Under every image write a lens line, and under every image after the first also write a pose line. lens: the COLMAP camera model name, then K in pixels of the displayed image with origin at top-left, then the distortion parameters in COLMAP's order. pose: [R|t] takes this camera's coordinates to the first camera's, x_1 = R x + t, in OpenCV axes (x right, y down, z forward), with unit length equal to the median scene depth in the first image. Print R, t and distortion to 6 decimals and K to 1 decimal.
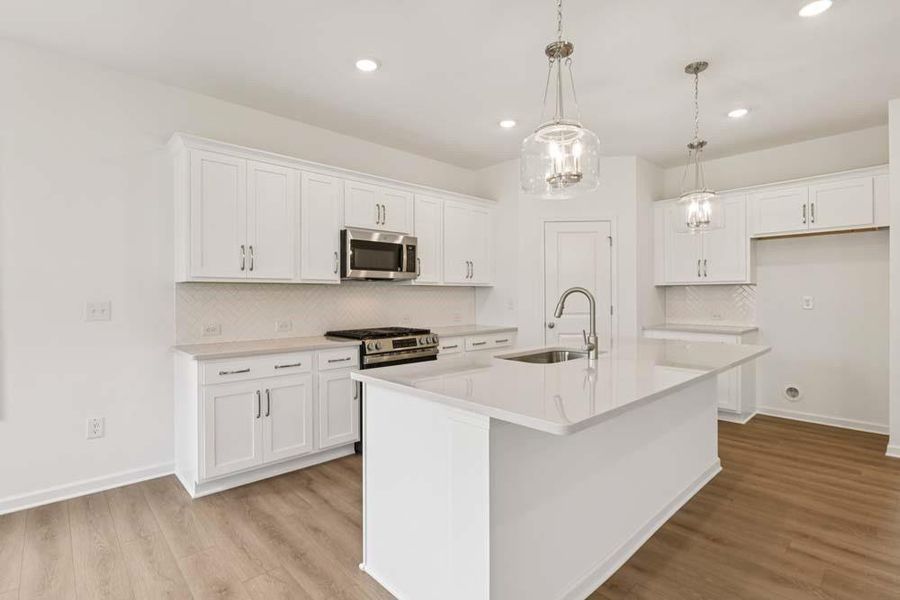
lens RADIAL K [[428.0, 0, 445.7], [0, 428.0, 300.8], [0, 0, 1]] dist [-0.002602, -0.000331]
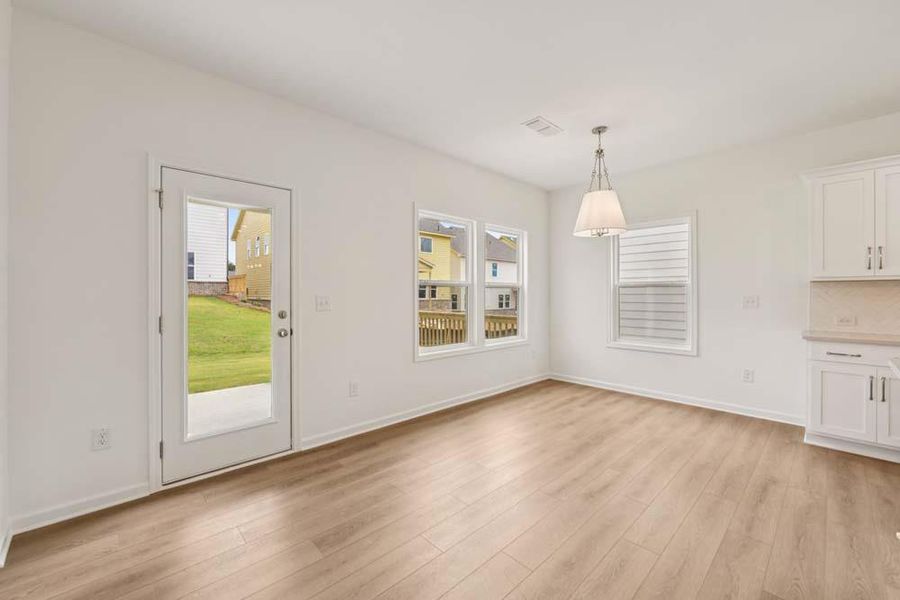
lens RADIAL K [[365.8, 0, 445.9], [0, 365.8, 297.0], [0, 0, 1]] dist [-0.003399, -0.000352]
pose [[0.009192, 0.009996, -0.999908, 0.503942], [-0.013045, 0.999866, 0.009875, 0.007550], [0.999873, 0.012953, 0.009321, -0.131871]]
